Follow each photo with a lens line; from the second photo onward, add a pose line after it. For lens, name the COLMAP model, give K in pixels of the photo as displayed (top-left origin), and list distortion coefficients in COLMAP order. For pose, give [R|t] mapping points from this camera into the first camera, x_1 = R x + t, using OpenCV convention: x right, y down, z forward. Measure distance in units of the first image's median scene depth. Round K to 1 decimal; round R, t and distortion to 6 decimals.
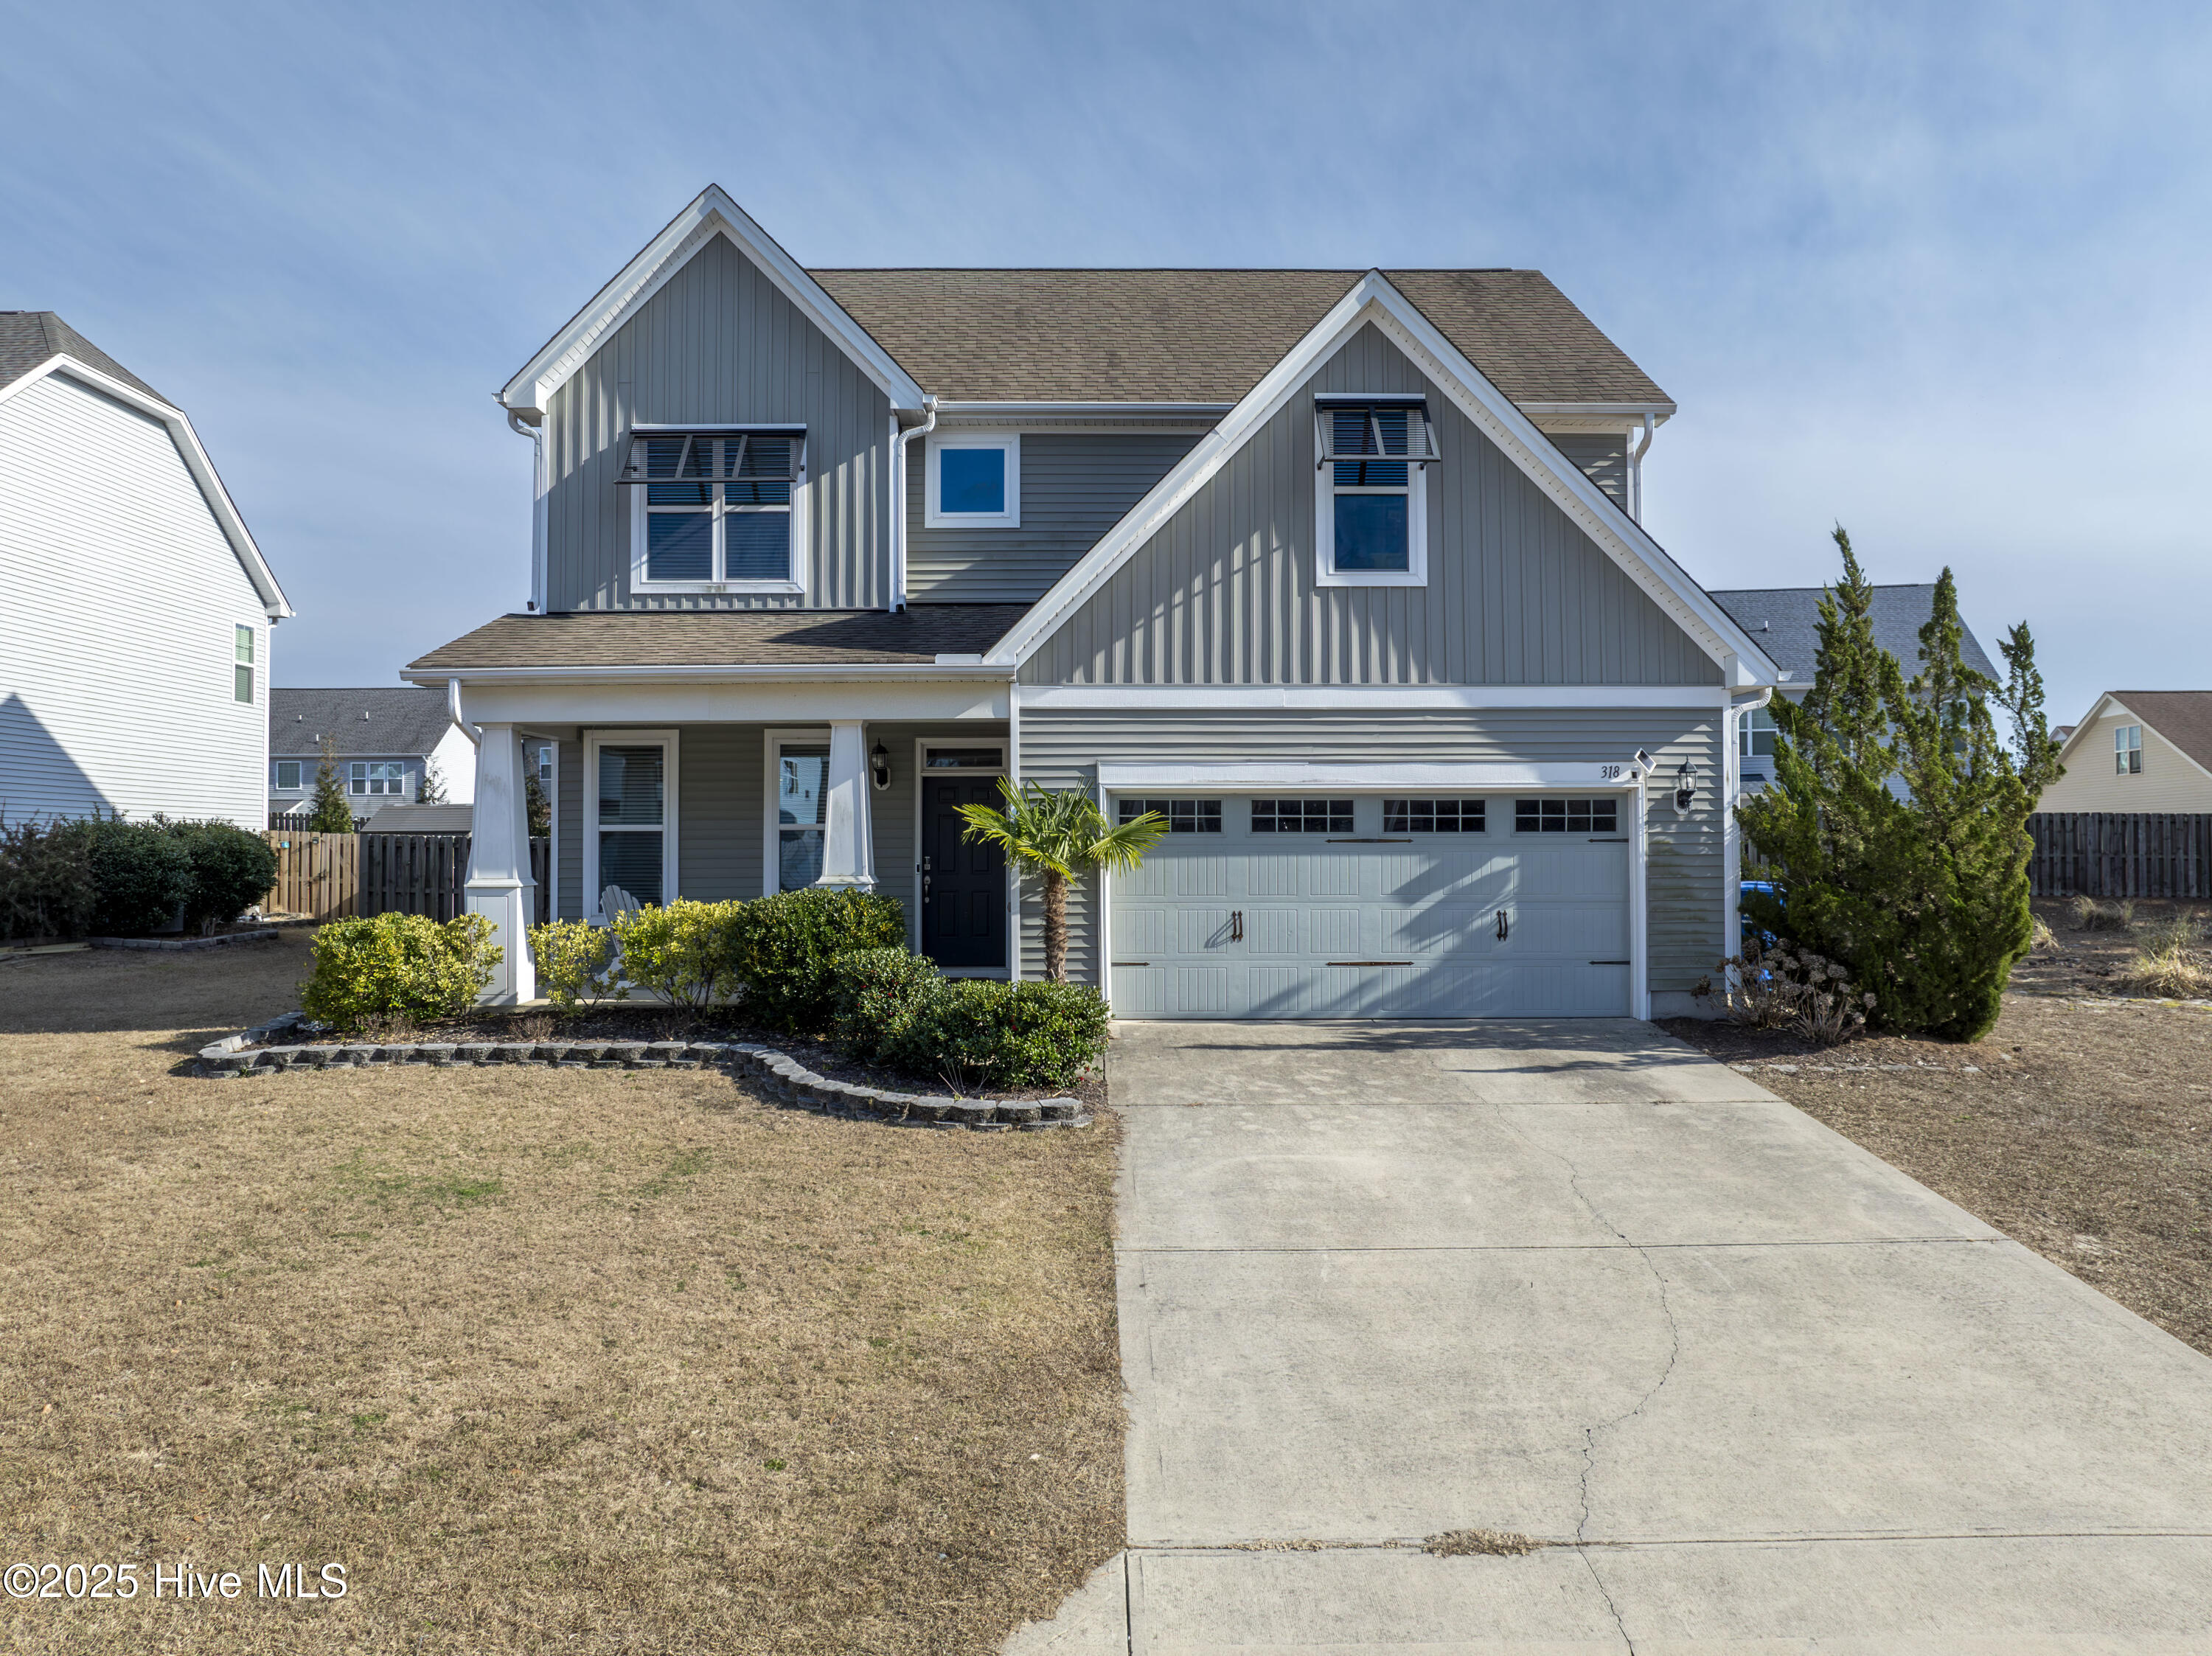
lens RADIAL K [[1558.2, 0, 1106.9], [0, 1558.2, 820.8], [0, 0, 1]] dist [-0.017177, -0.035176]
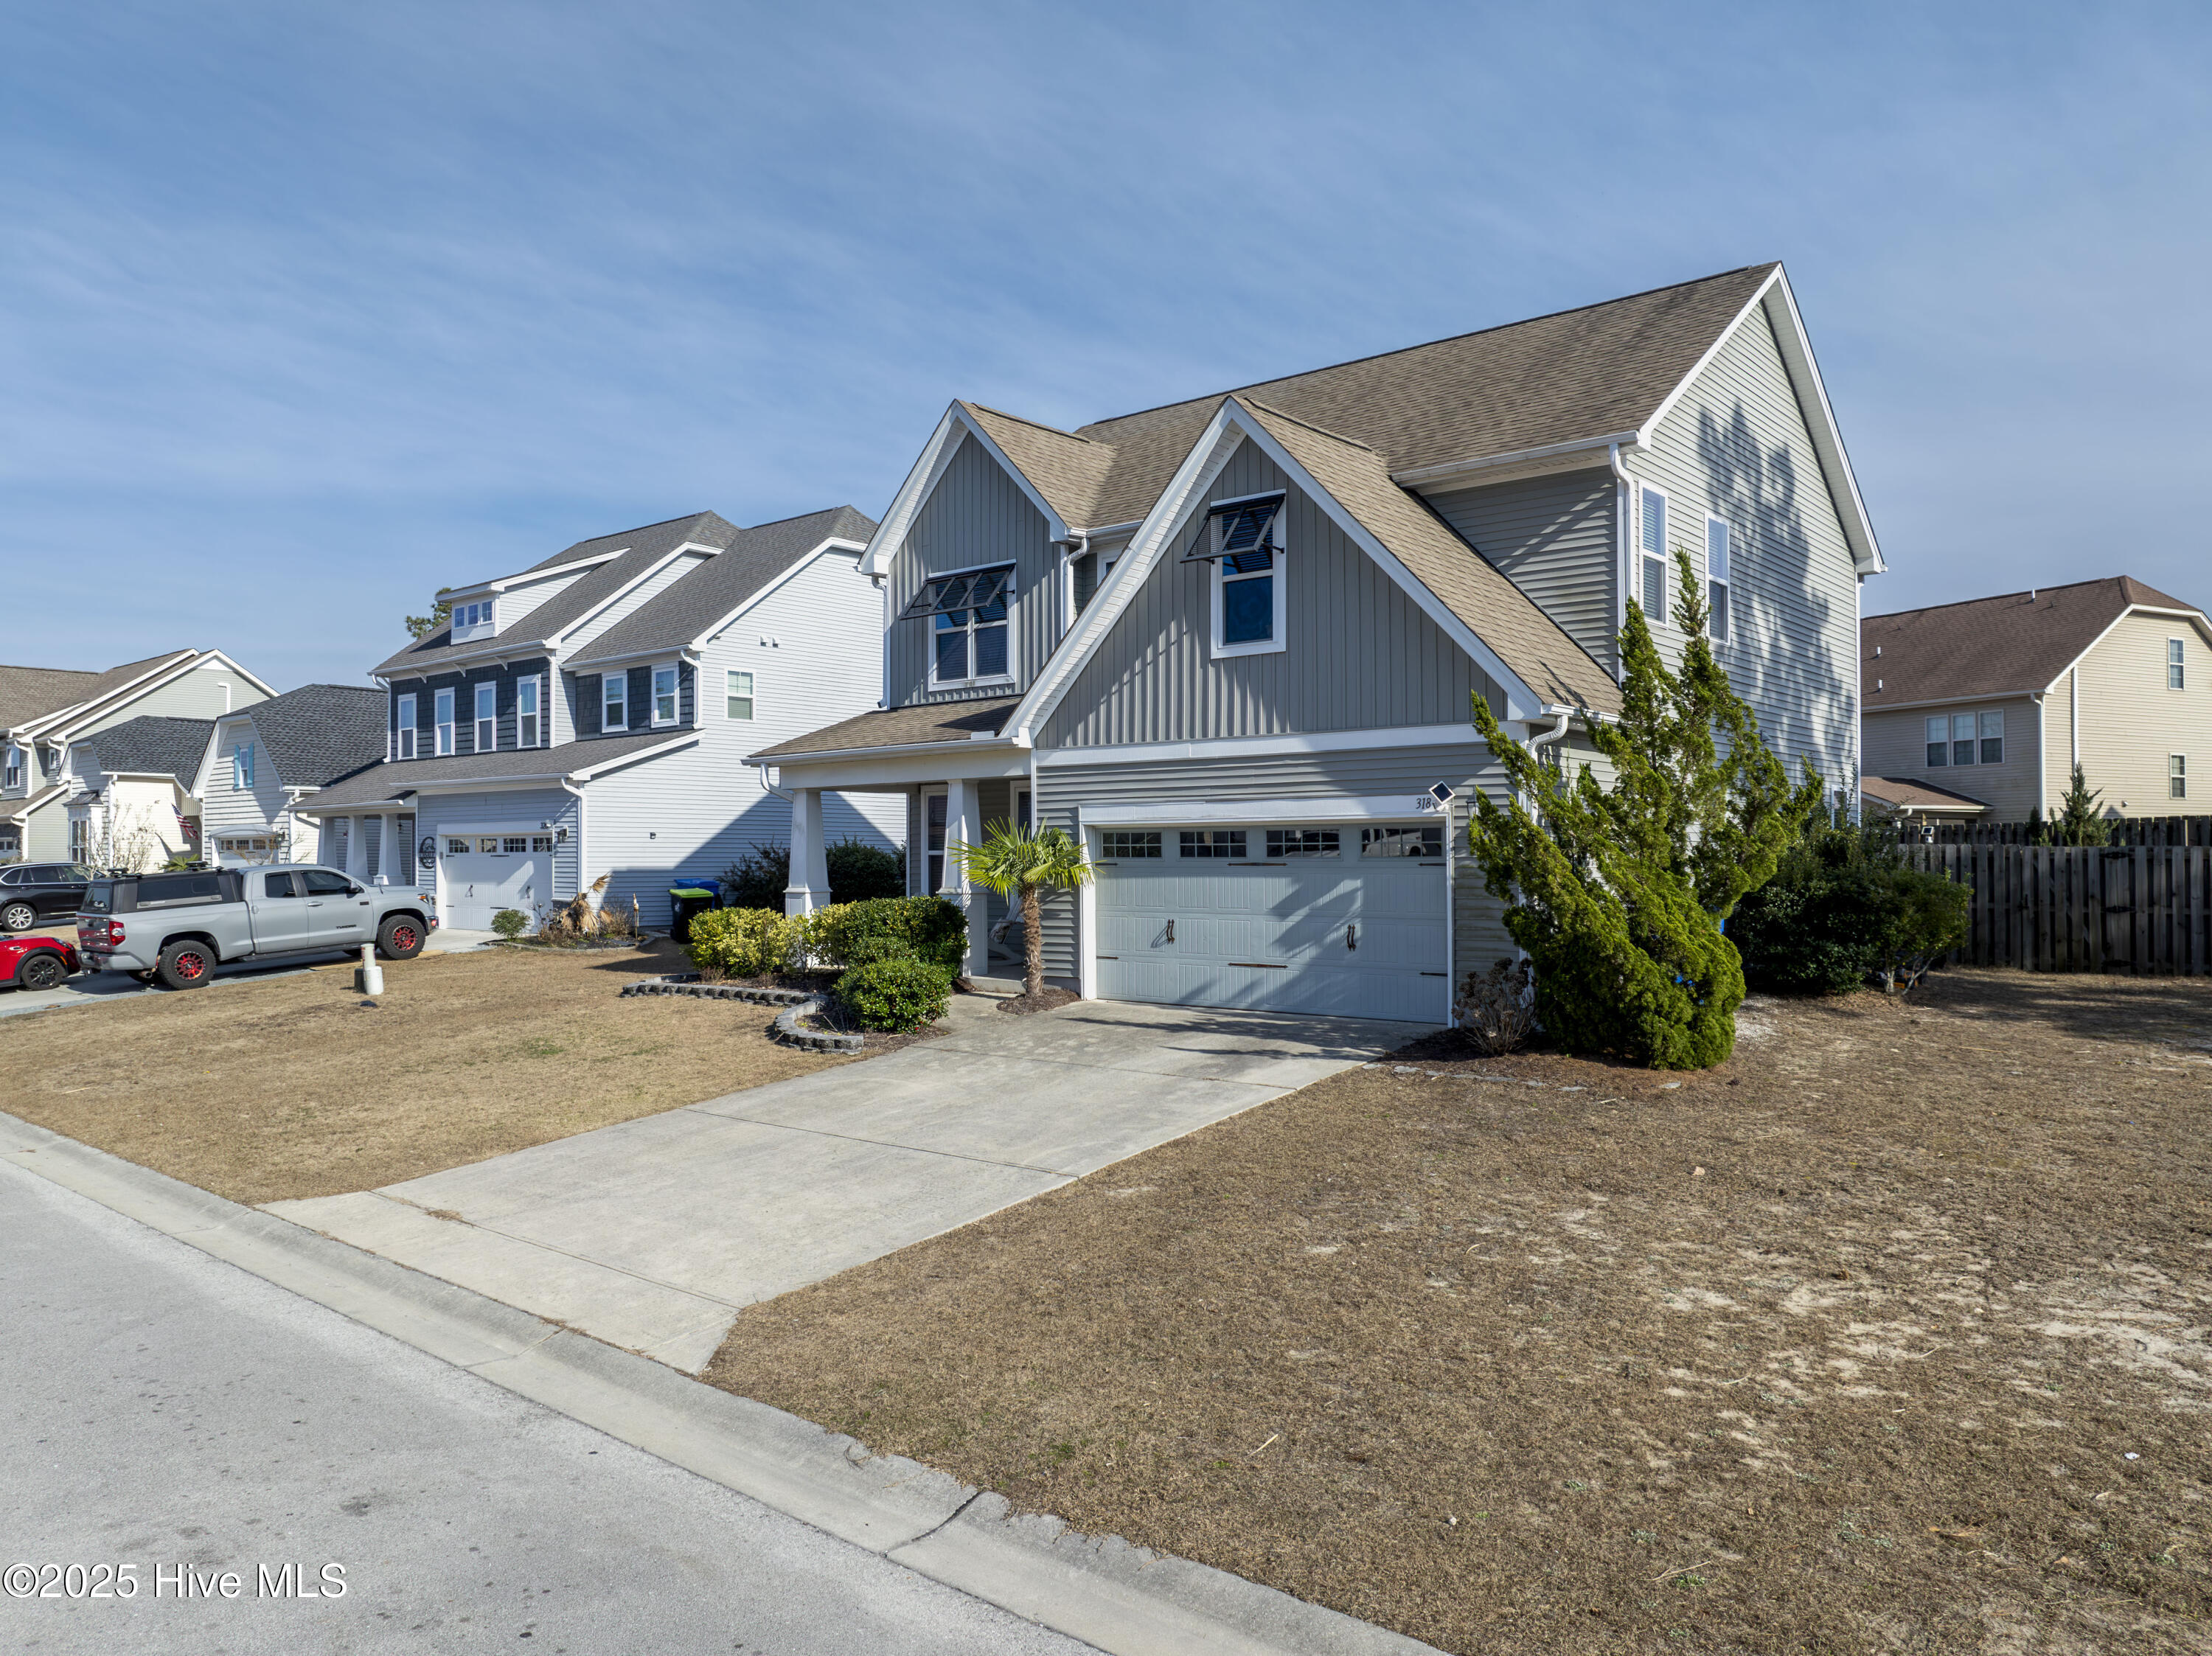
lens RADIAL K [[1573.8, 0, 1106.0], [0, 1573.8, 828.0], [0, 0, 1]] dist [-0.034388, -0.001531]
pose [[0.752636, -0.013069, -0.658307, 0.885628], [0.015351, 0.999880, -0.002300, -0.014603], [0.658258, -0.008375, 0.752746, 0.002994]]
